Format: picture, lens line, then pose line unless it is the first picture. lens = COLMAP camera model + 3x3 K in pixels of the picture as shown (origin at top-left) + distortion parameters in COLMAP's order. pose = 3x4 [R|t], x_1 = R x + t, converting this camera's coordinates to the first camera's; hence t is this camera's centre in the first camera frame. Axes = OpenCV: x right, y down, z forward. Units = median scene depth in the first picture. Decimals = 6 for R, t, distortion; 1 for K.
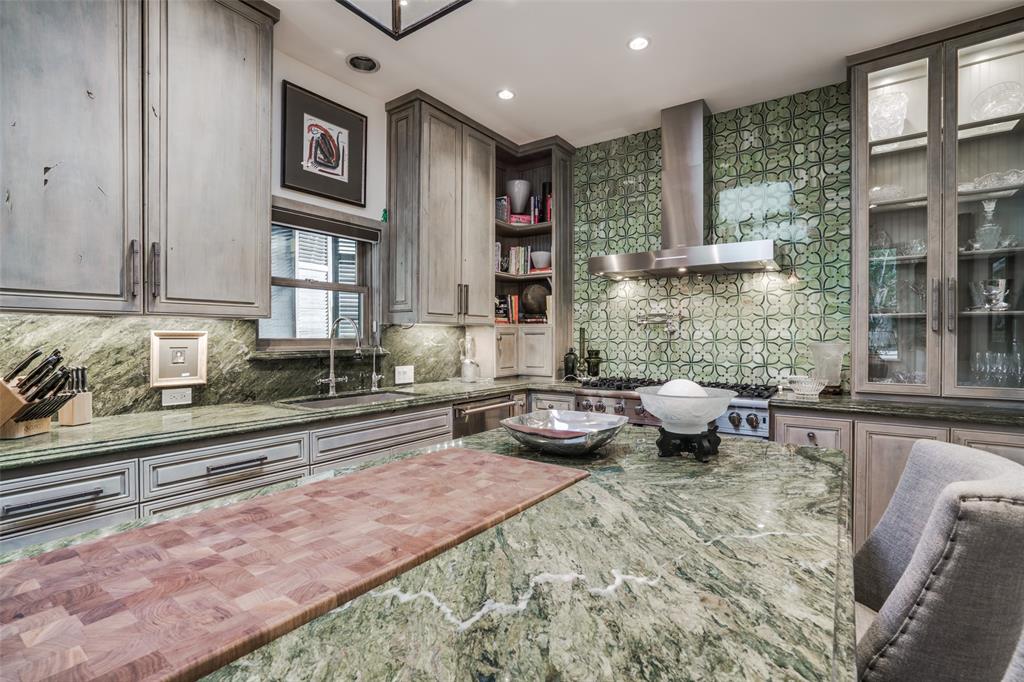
lens RADIAL K [[470.8, 0, 508.6], [0, 470.8, 337.6], [0, 0, 1]] dist [-0.026351, 0.009595]
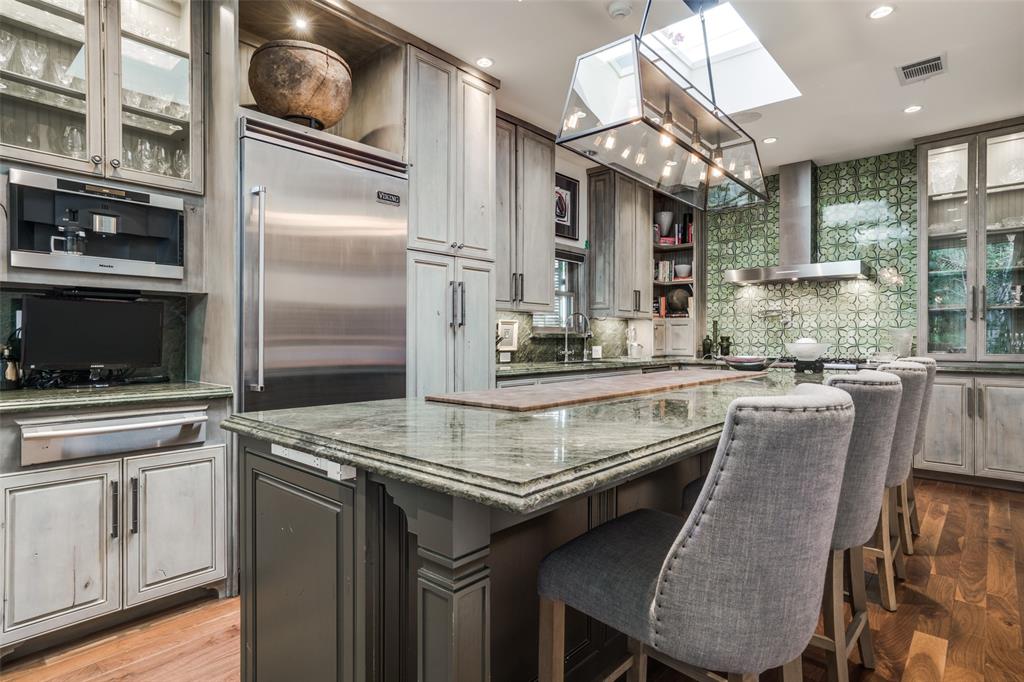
lens RADIAL K [[524.1, 0, 518.0], [0, 524.1, 338.2], [0, 0, 1]] dist [-0.000490, 0.006501]
pose [[0.995366, -0.000246, -0.096159, -0.319267], [0.000084, 0.999999, -0.001684, 0.039765], [0.096160, 0.001669, 0.995365, -0.678602]]
